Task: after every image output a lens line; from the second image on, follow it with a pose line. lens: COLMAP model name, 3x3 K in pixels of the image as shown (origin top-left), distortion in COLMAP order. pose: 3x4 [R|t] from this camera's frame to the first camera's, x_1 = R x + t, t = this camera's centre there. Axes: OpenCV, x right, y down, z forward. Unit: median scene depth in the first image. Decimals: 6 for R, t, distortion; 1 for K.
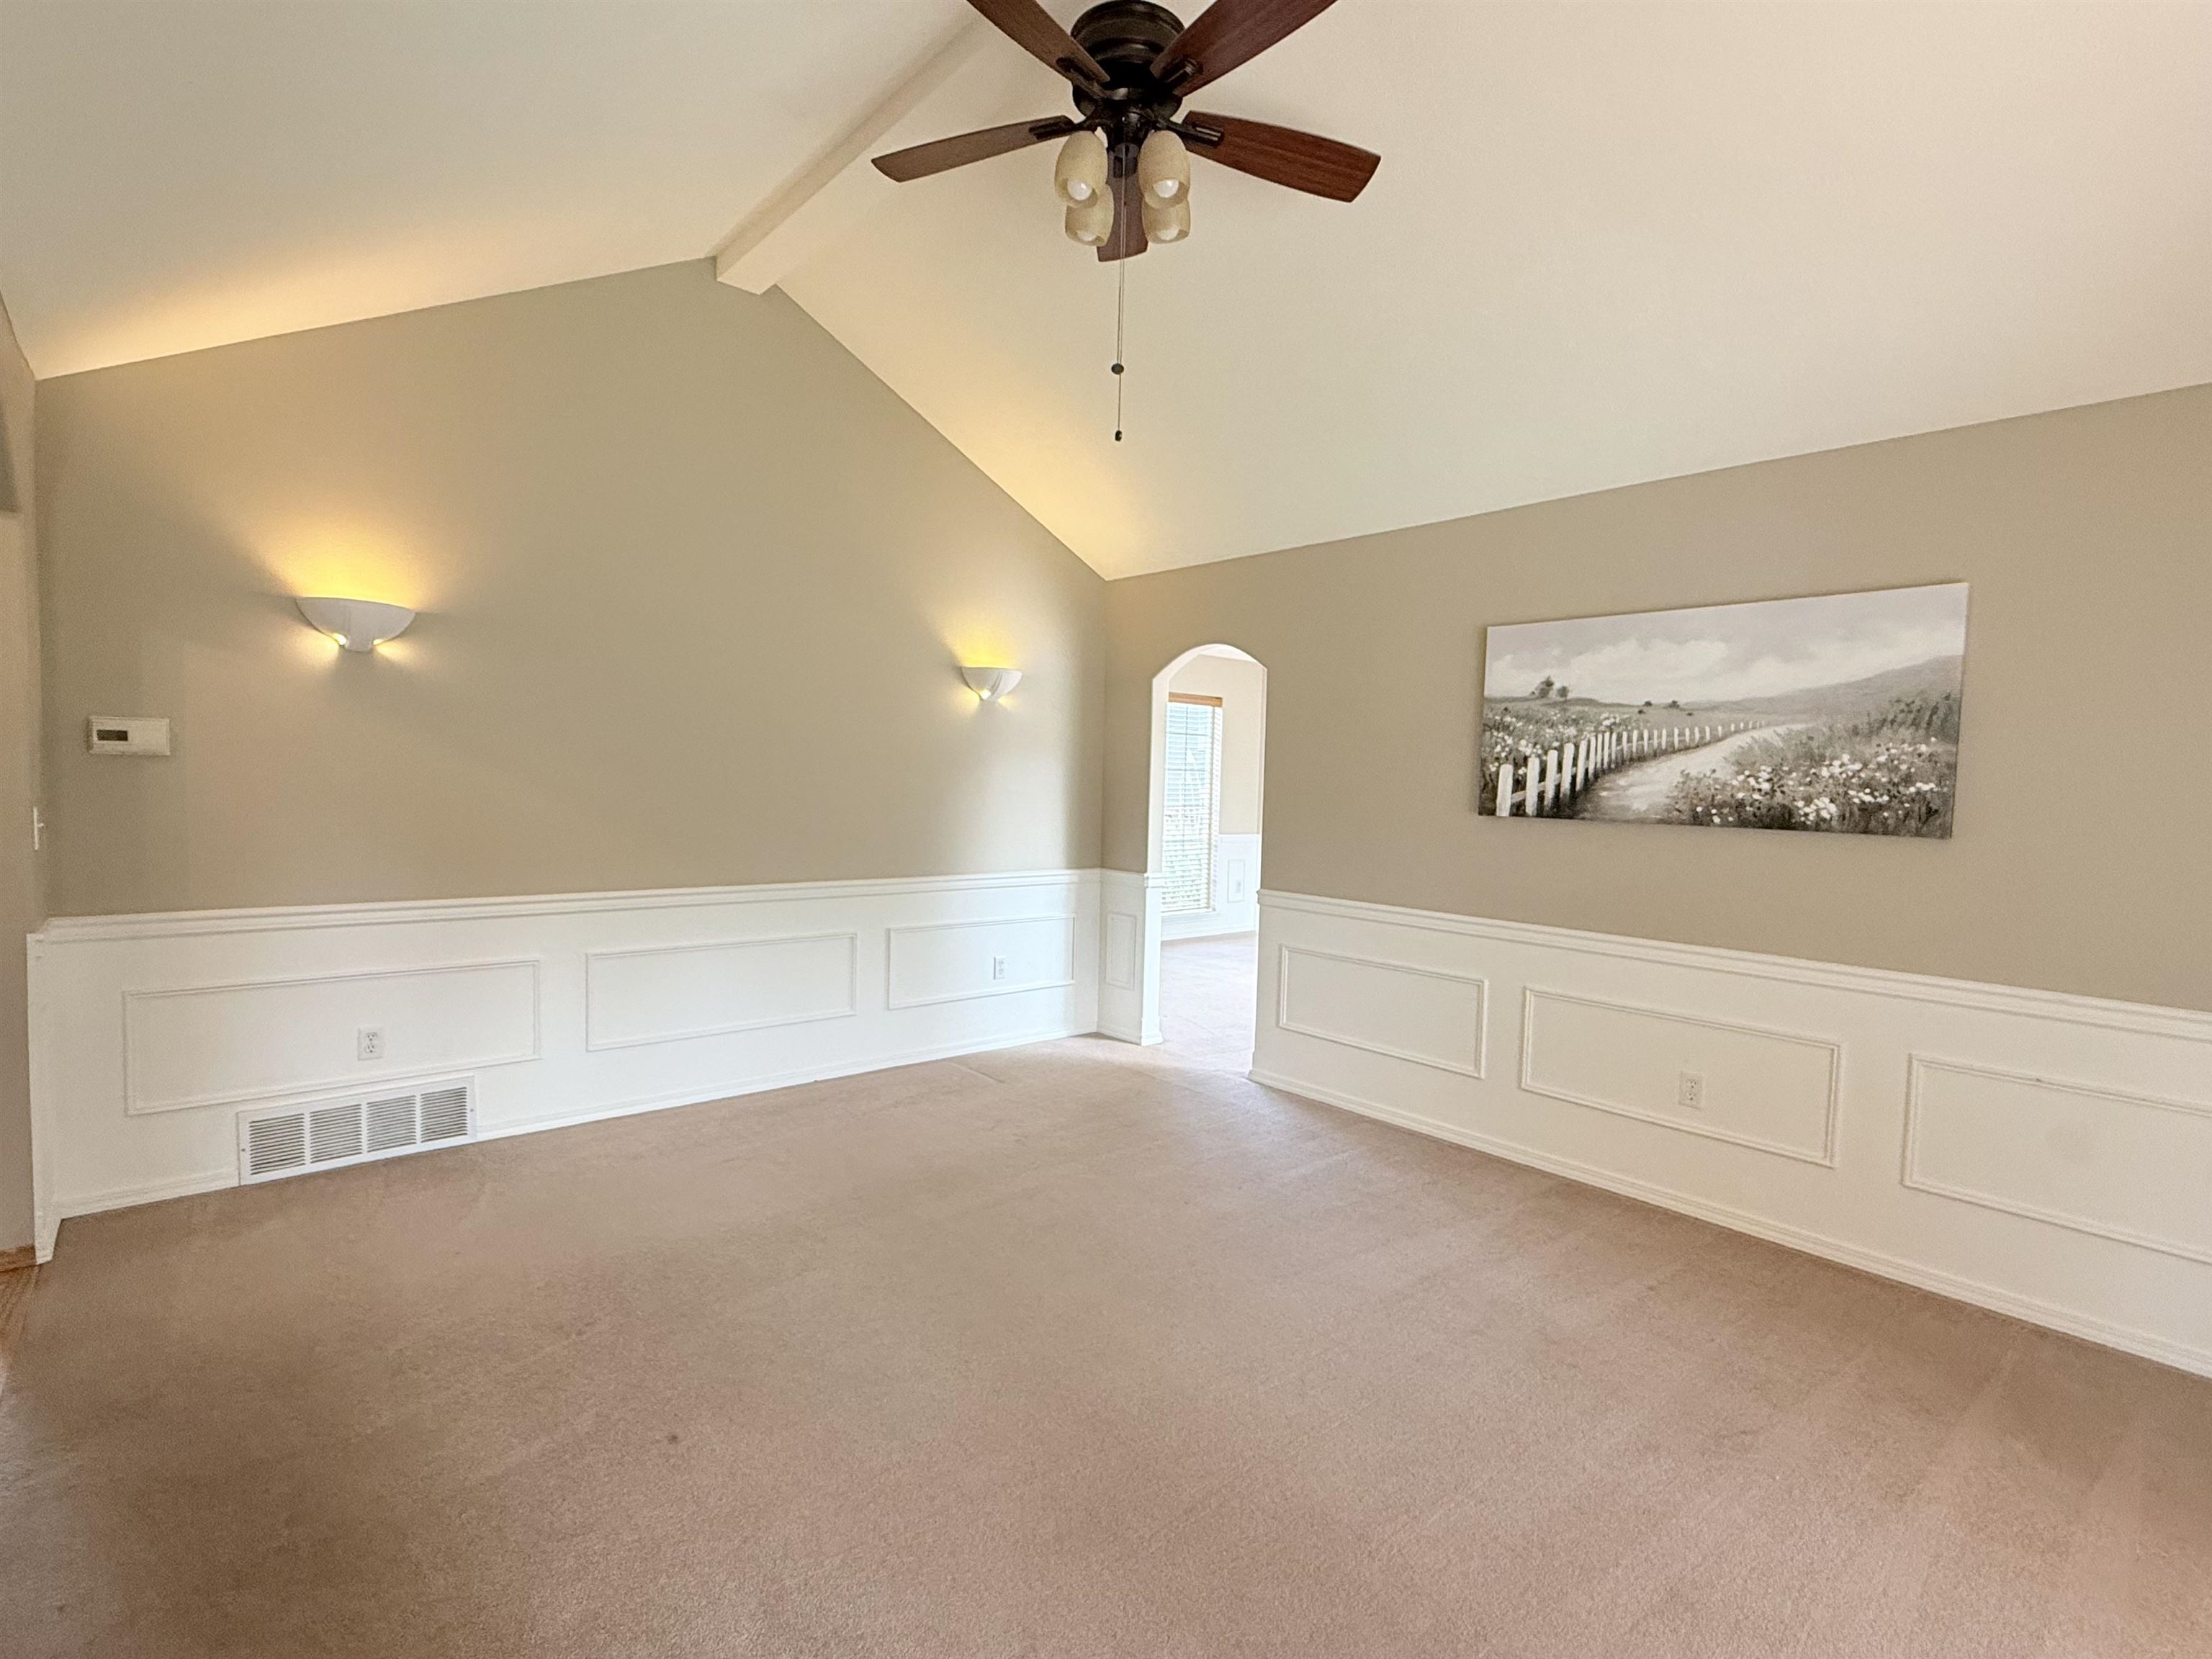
lens RADIAL K [[1055.8, 0, 1102.5], [0, 1055.8, 825.0], [0, 0, 1]] dist [-0.000163, -0.000217]
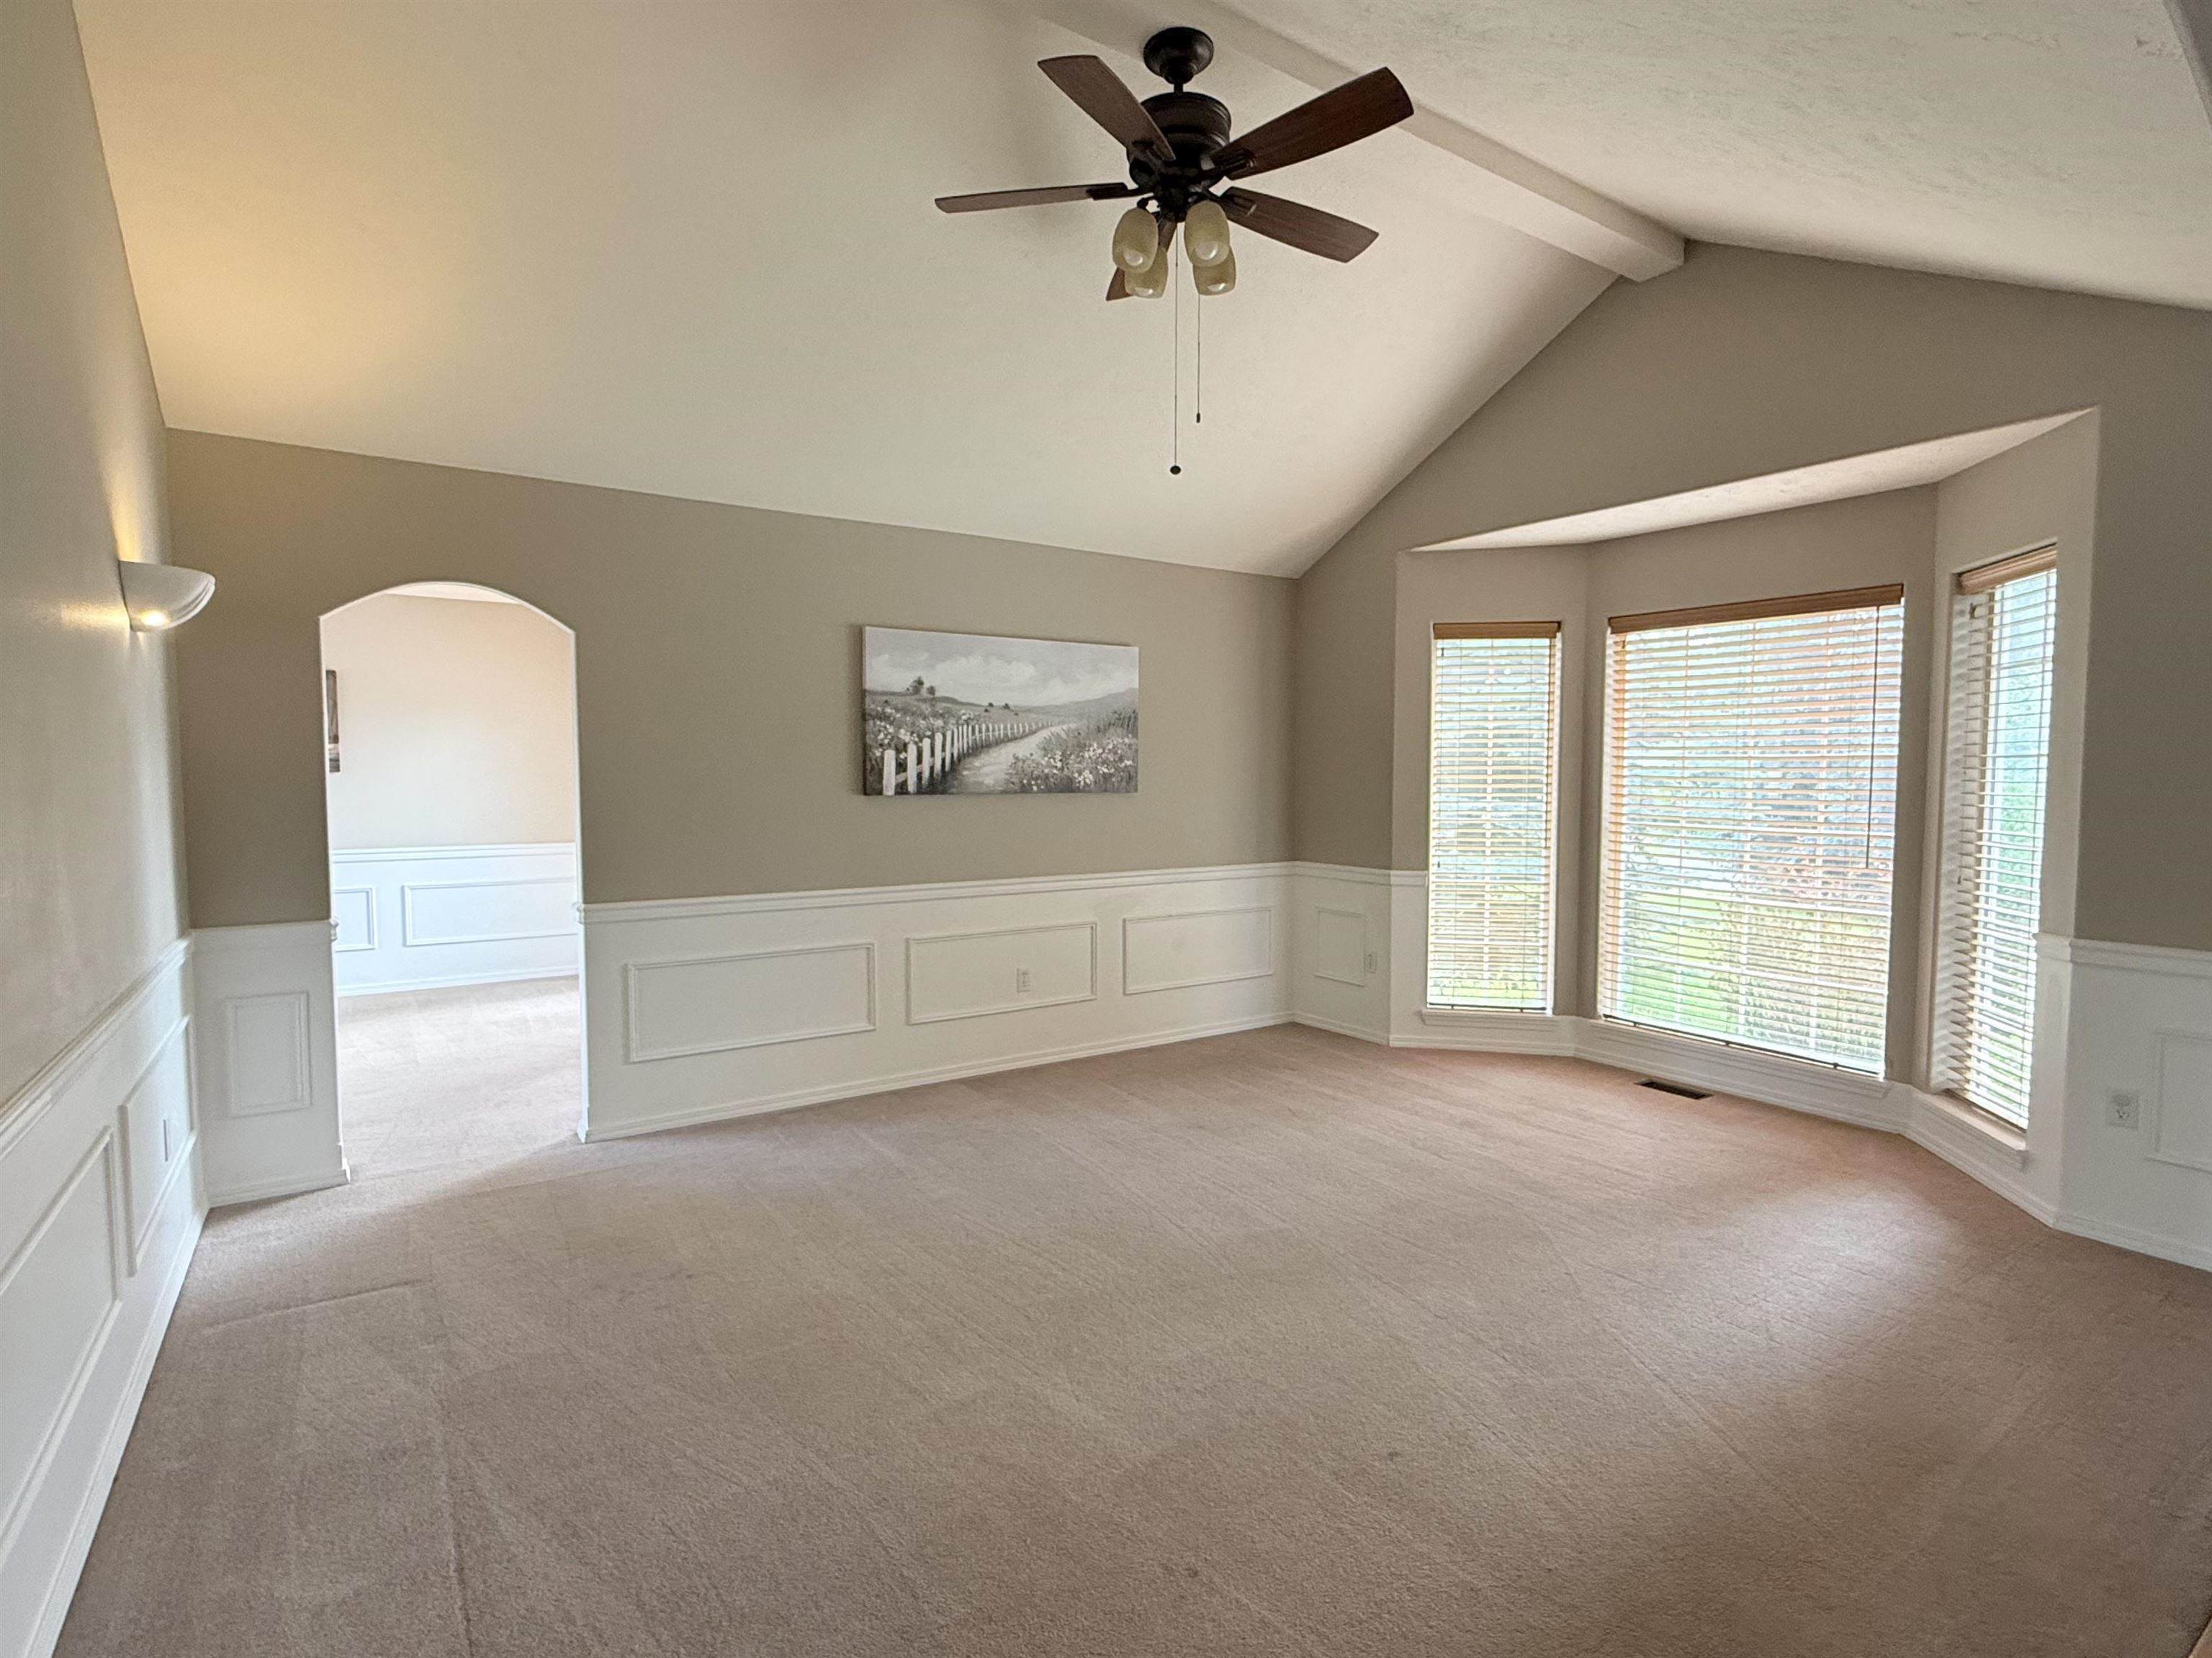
lens RADIAL K [[1090.5, 0, 1101.9], [0, 1090.5, 834.3], [0, 0, 1]] dist [-0.000384, 0.000100]
pose [[0.127712, -0.083594, 0.988282, -0.816469], [0.051669, 0.995649, 0.077540, -0.049173], [-0.990464, 0.041161, 0.131476, 0.660803]]
